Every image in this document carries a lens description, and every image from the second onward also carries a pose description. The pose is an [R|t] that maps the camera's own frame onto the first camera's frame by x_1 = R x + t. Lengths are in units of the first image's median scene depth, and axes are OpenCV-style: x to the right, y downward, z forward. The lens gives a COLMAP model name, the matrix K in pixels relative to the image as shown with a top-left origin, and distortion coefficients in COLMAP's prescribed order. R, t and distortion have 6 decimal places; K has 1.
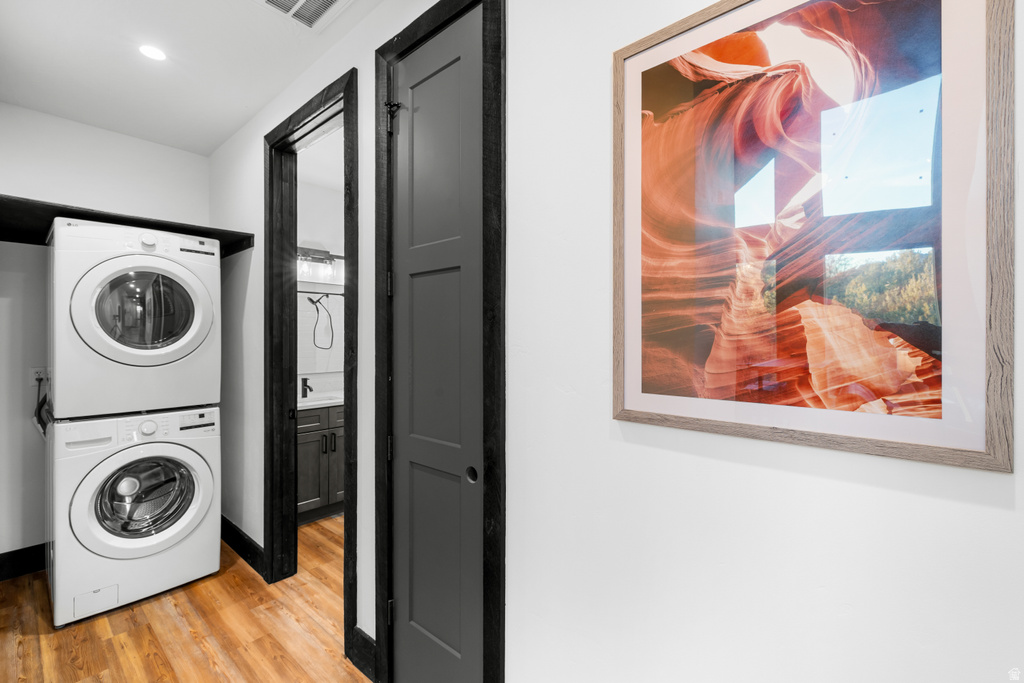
lens RADIAL K [[440.2, 0, 512.0], [0, 440.2, 341.5], [0, 0, 1]] dist [0.000229, -0.000035]
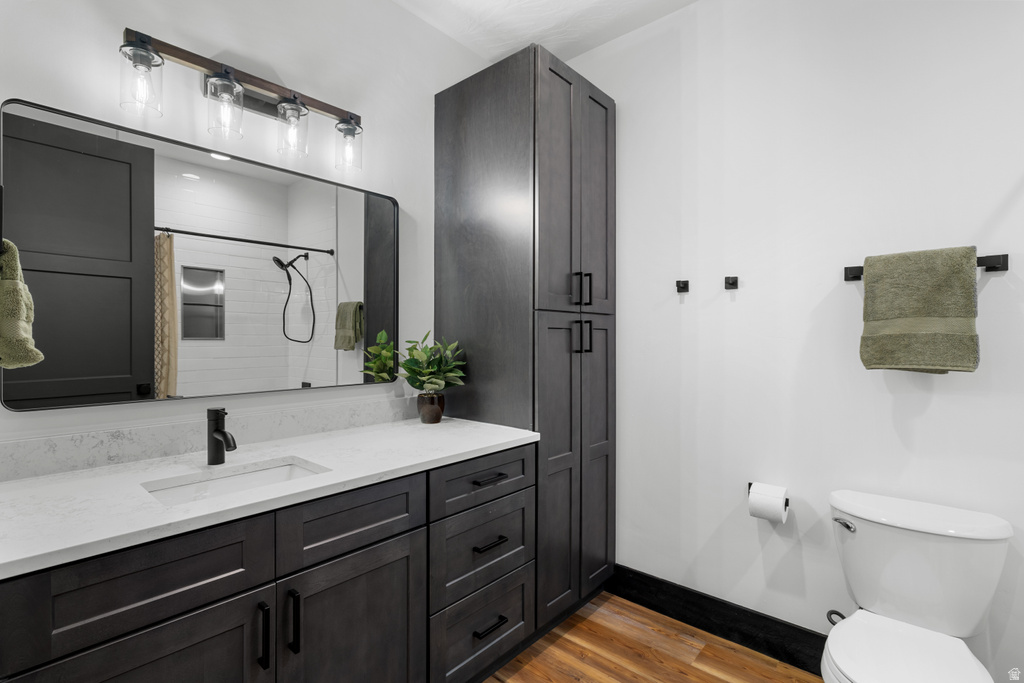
lens RADIAL K [[483.5, 0, 512.0], [0, 483.5, 341.5], [0, 0, 1]] dist [0.001501, 0.000231]
pose [[0.999892, 0.000835, -0.014674, -0.208442], [-0.000851, 0.999999, -0.001096, 0.025922], [0.014673, 0.001109, 0.999892, 0.562223]]
